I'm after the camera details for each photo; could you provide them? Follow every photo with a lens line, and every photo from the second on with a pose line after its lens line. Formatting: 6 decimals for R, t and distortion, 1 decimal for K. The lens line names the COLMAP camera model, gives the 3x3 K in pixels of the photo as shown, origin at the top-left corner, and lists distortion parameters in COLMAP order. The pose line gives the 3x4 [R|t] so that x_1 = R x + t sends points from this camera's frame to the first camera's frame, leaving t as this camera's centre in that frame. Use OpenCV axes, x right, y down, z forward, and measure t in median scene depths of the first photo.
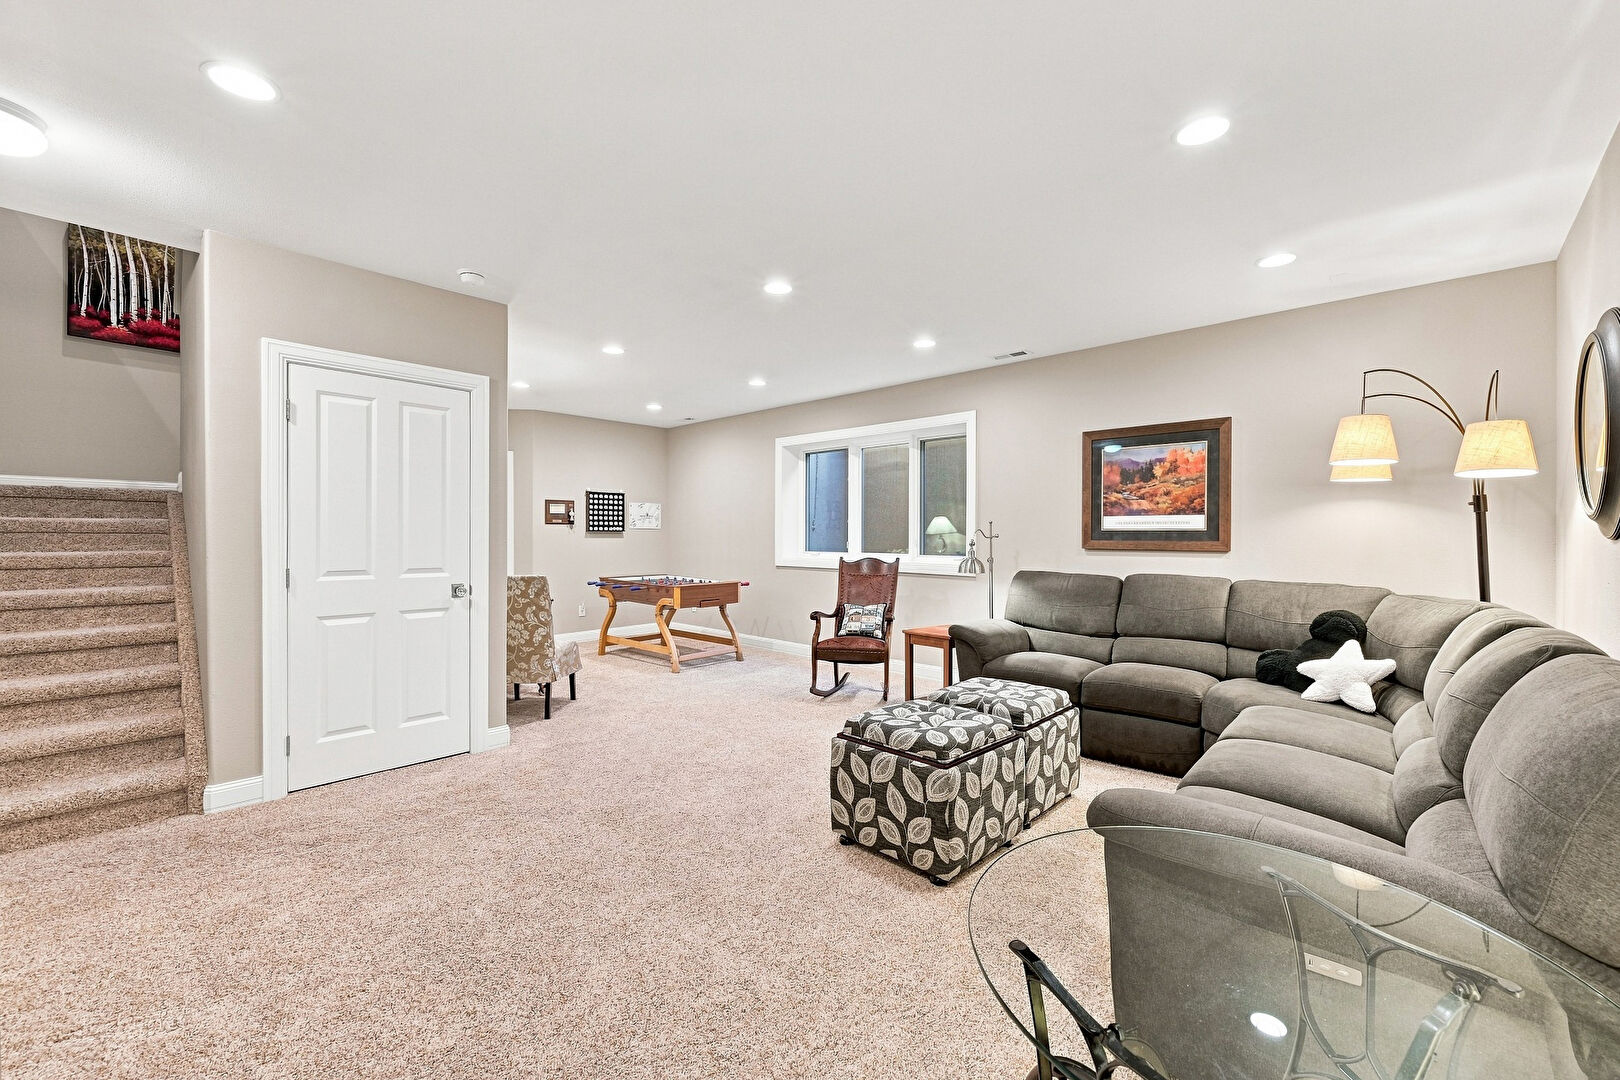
lens RADIAL K [[661.1, 0, 816.3], [0, 661.1, 535.4], [0, 0, 1]] dist [-0.000518, -0.000132]
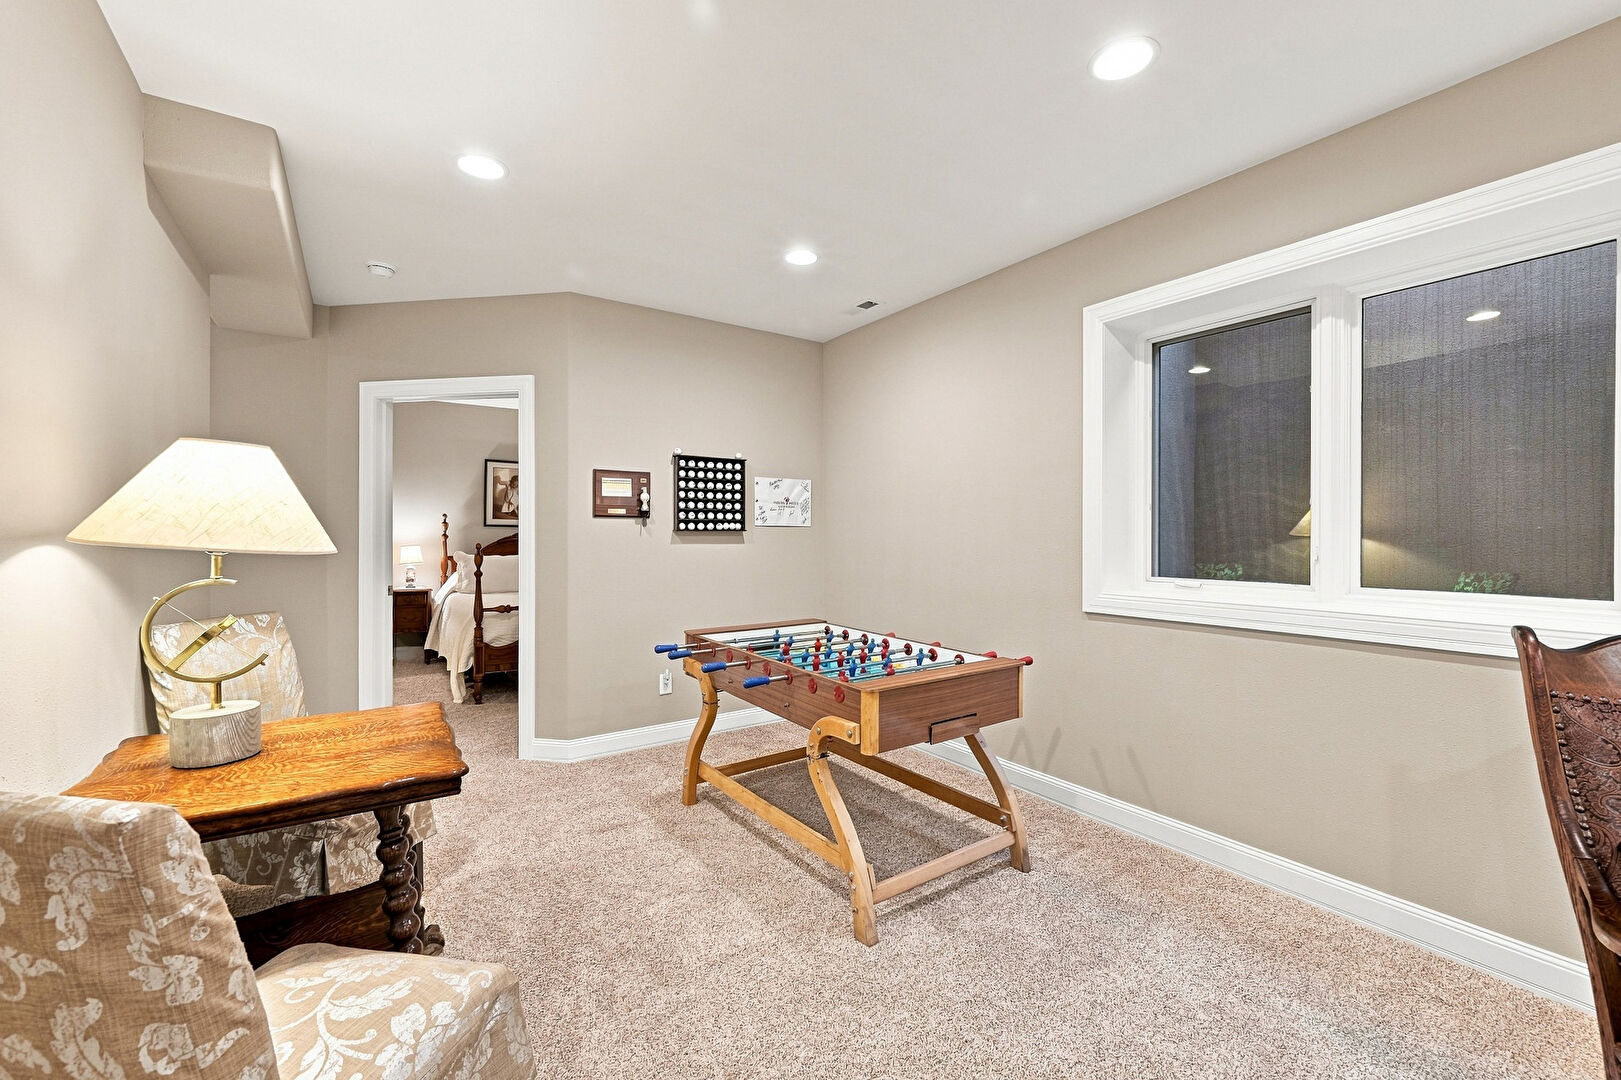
lens RADIAL K [[661.5, 0, 816.8], [0, 661.5, 535.4], [0, 0, 1]] dist [-0.000518, -0.000132]
pose [[0.978999, -0.000922, -0.203863, -0.131968], [0.000664, 0.999999, -0.001336, -0.002242], [0.203864, 0.001173, 0.978999, 0.516624]]
